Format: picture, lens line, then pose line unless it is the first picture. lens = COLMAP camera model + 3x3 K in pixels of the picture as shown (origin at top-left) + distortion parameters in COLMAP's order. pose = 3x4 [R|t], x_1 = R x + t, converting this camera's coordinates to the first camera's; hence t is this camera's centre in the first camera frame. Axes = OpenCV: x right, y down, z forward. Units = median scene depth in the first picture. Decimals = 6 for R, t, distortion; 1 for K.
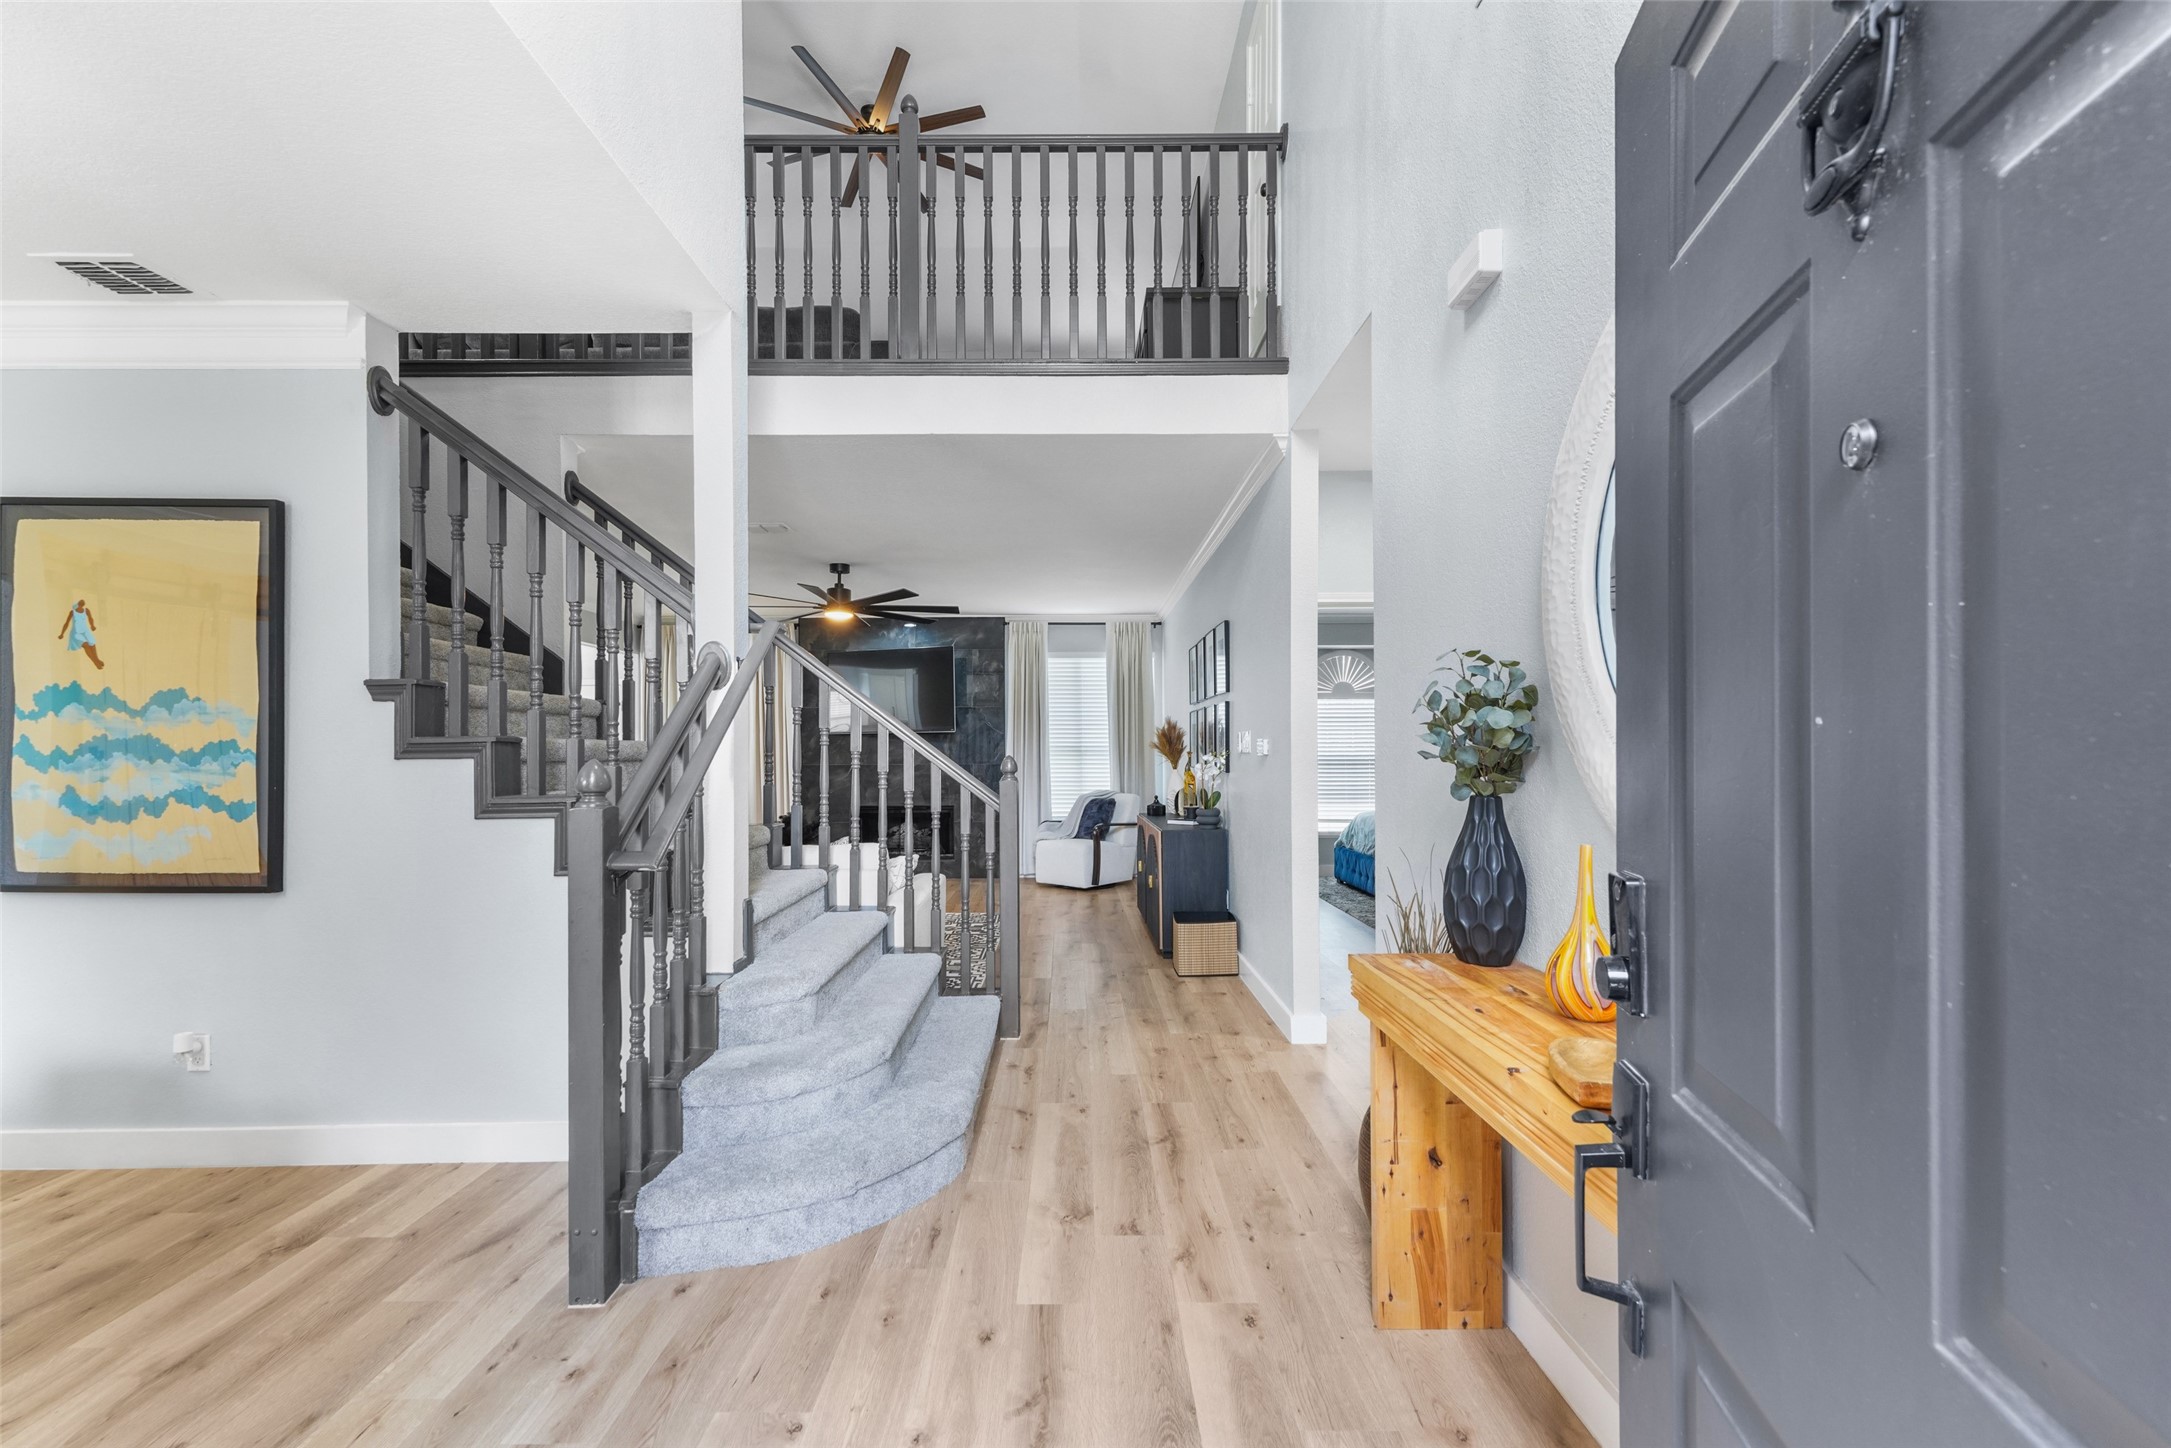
lens RADIAL K [[878.0, 0, 1074.7], [0, 878.0, 721.2], [0, 0, 1]] dist [0.008653, -0.001219]
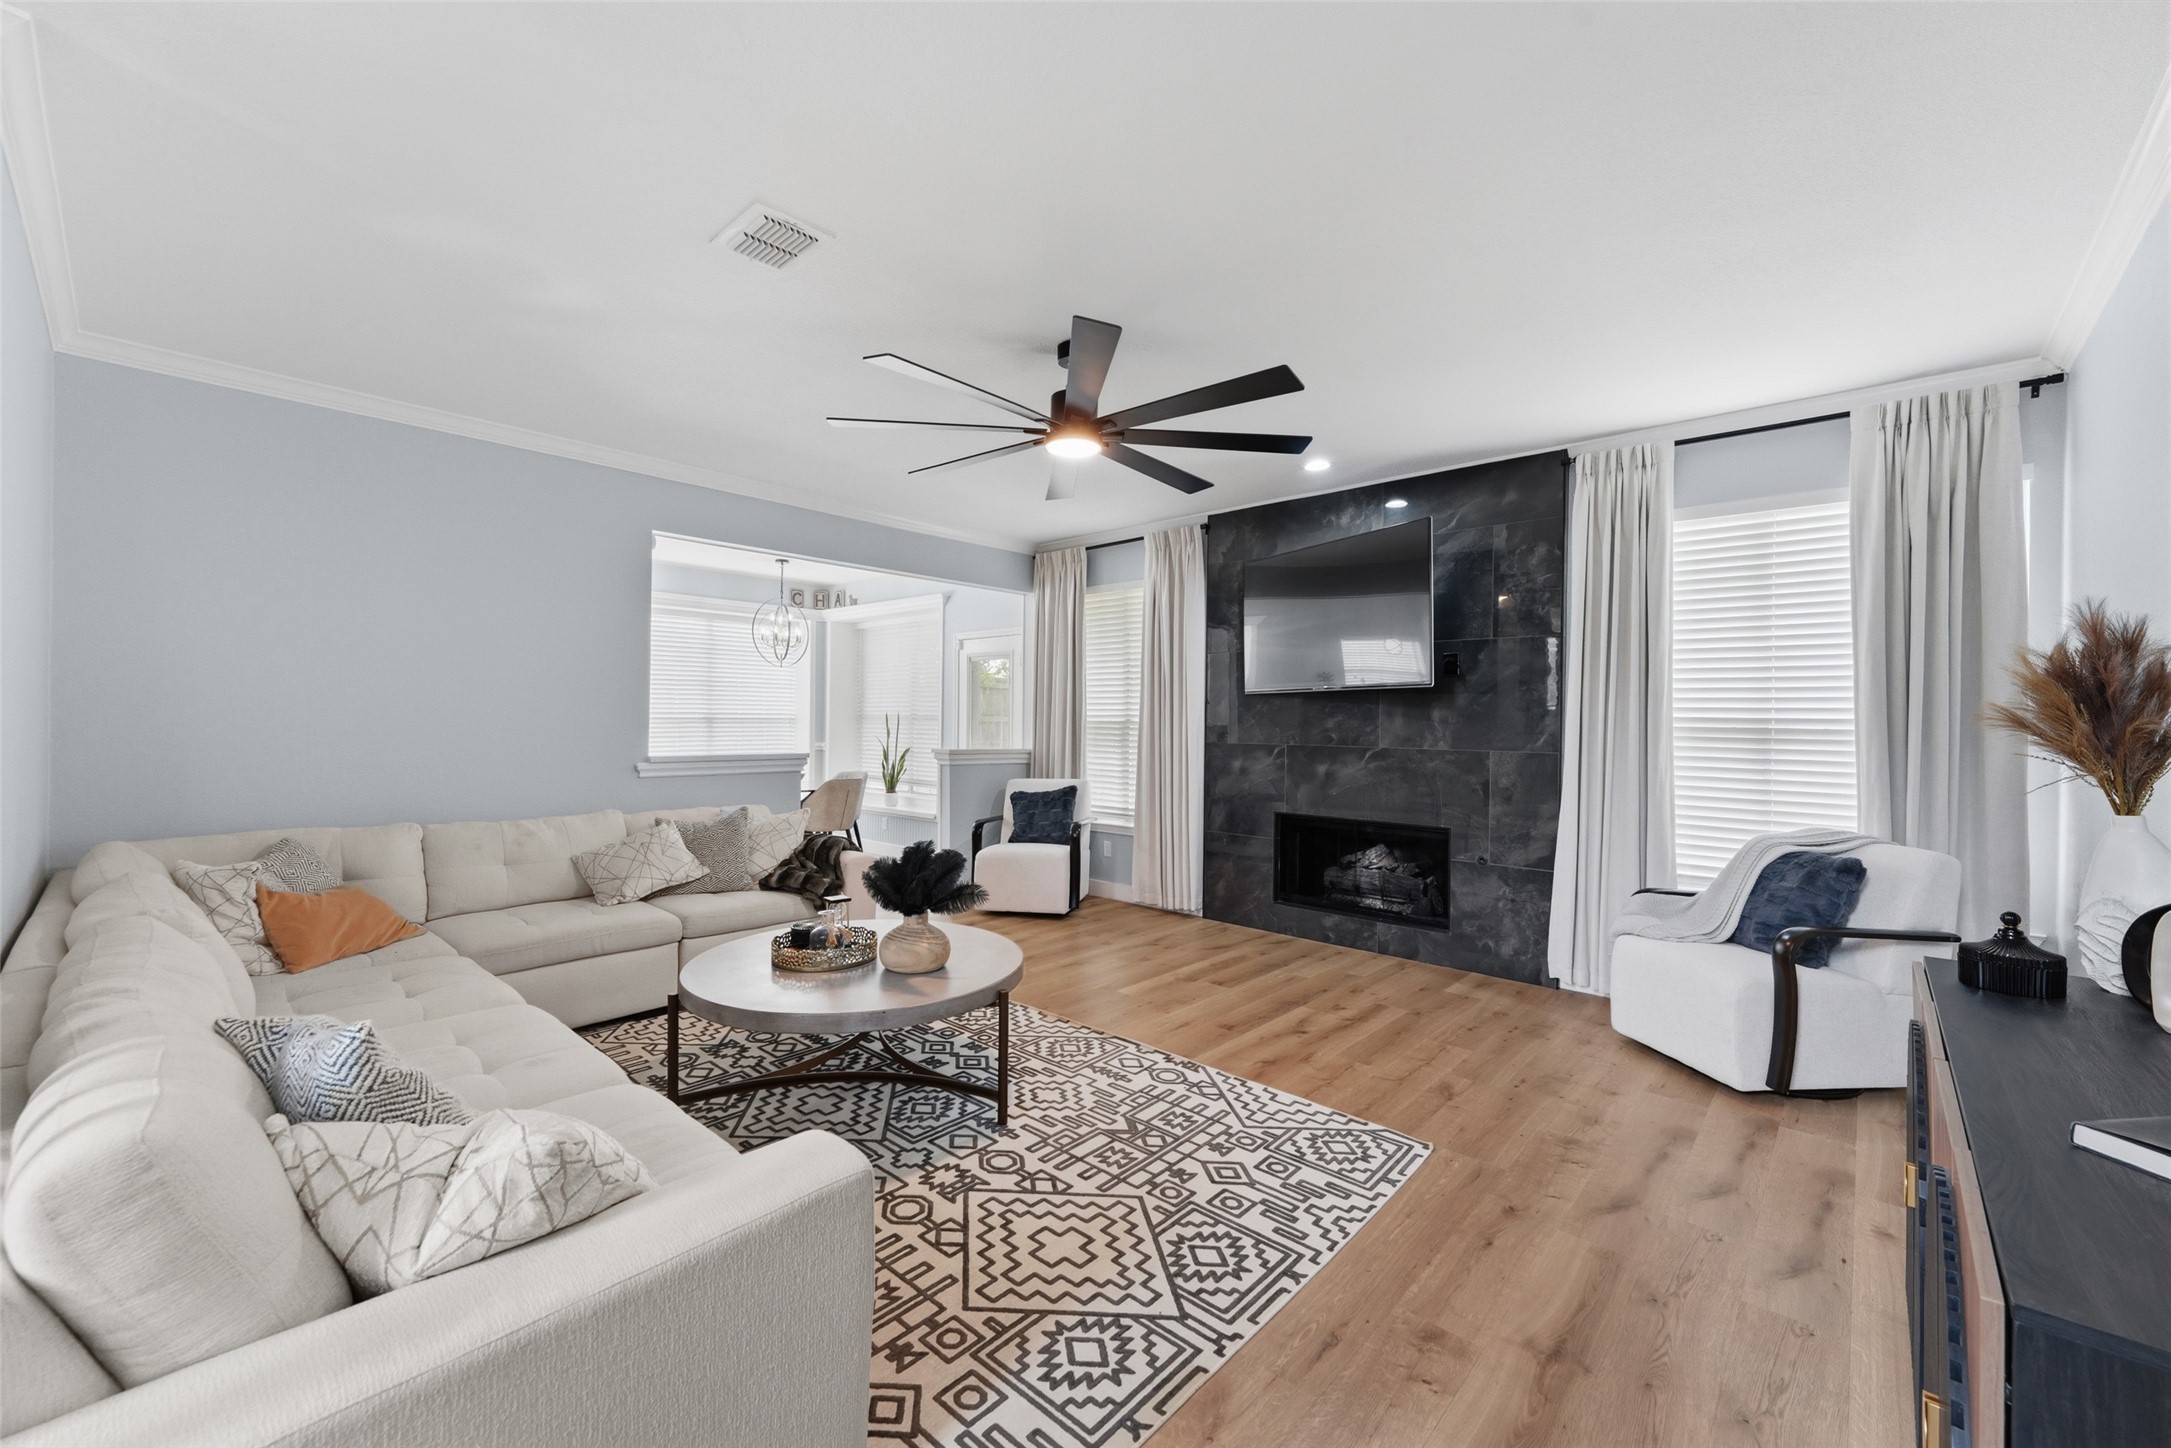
lens RADIAL K [[878.0, 0, 1077.3], [0, 878.0, 723.2], [0, 0, 1]] dist [0.008653, -0.001219]
pose [[0.742209, 0.018850, -0.669903, 0.019957], [0.000053, 0.999603, 0.028186, 0.007382], [0.670168, -0.020955, 0.741913, 0.201260]]
